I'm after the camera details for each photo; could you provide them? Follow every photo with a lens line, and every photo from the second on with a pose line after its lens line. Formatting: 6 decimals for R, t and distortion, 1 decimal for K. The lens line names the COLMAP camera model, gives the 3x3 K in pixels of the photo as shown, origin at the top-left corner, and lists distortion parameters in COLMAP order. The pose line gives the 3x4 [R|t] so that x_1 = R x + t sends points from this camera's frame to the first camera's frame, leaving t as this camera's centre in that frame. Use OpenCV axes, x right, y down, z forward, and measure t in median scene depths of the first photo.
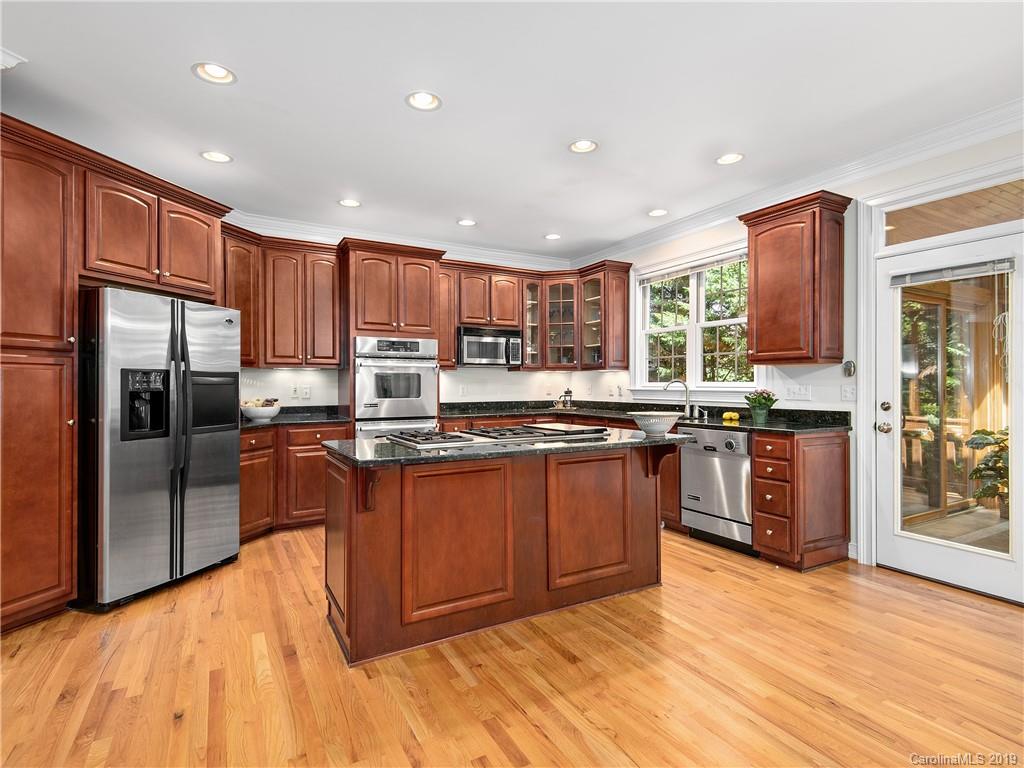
lens RADIAL K [[531.1, 0, 523.2], [0, 531.1, 382.0], [0, 0, 1]] dist [-0.015263, -0.004230]
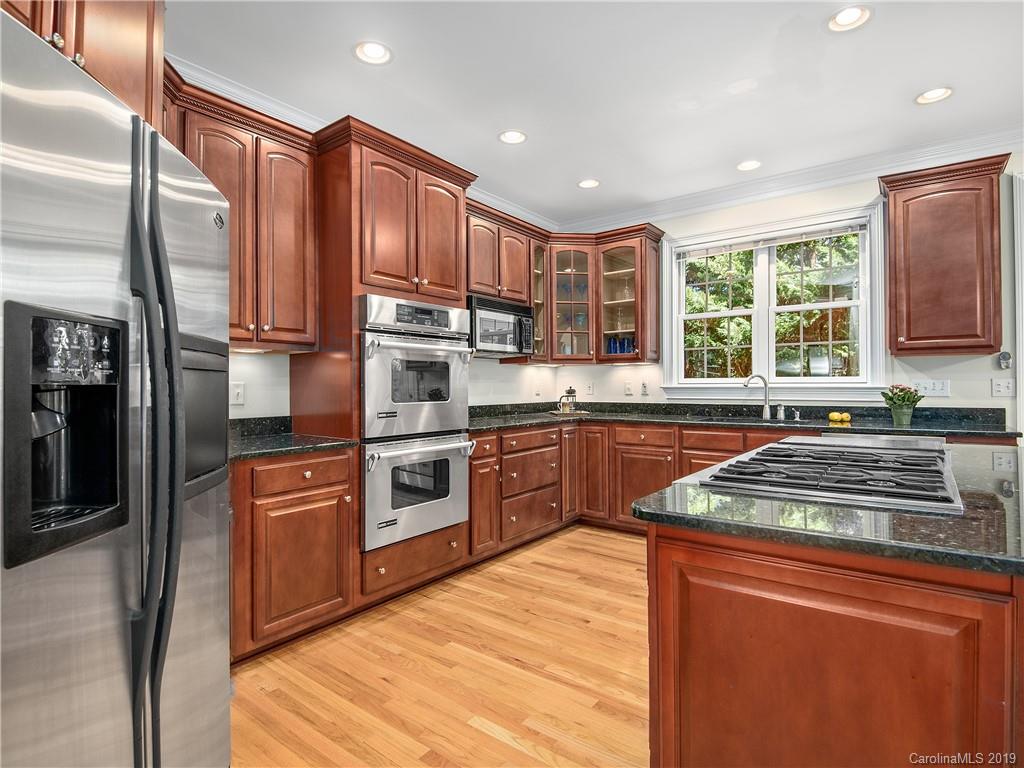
lens RADIAL K [[531.1, 0, 508.7], [0, 531.1, 384.5], [0, 0, 1]] dist [-0.015263, -0.004230]
pose [[0.917281, -0.001637, 0.398237, -0.392372], [0.001616, 0.999999, 0.000390, 0.010858], [-0.398237, 0.000286, 0.917282, 0.406298]]
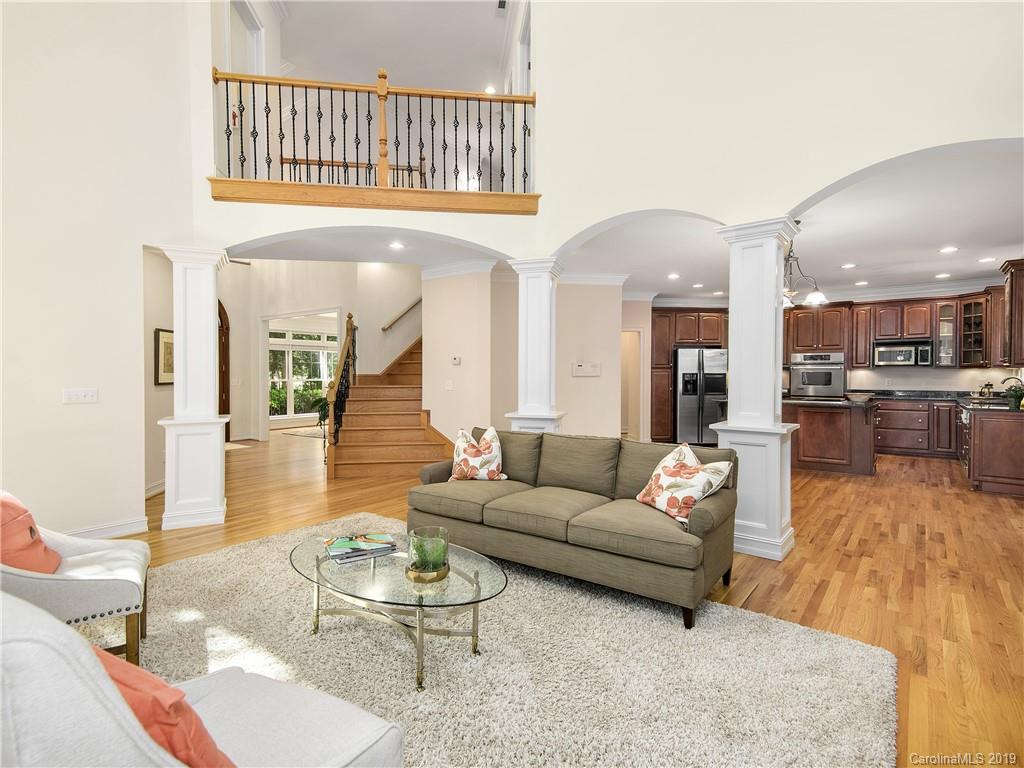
lens RADIAL K [[531.1, 0, 512.9], [0, 531.1, 382.0], [0, 0, 1]] dist [-0.015263, -0.004230]
pose [[0.420037, 0.018394, -0.907321, 0.964365], [0.003005, 0.999761, 0.021659, -0.024242], [0.907502, -0.011824, 0.419881, -0.724775]]
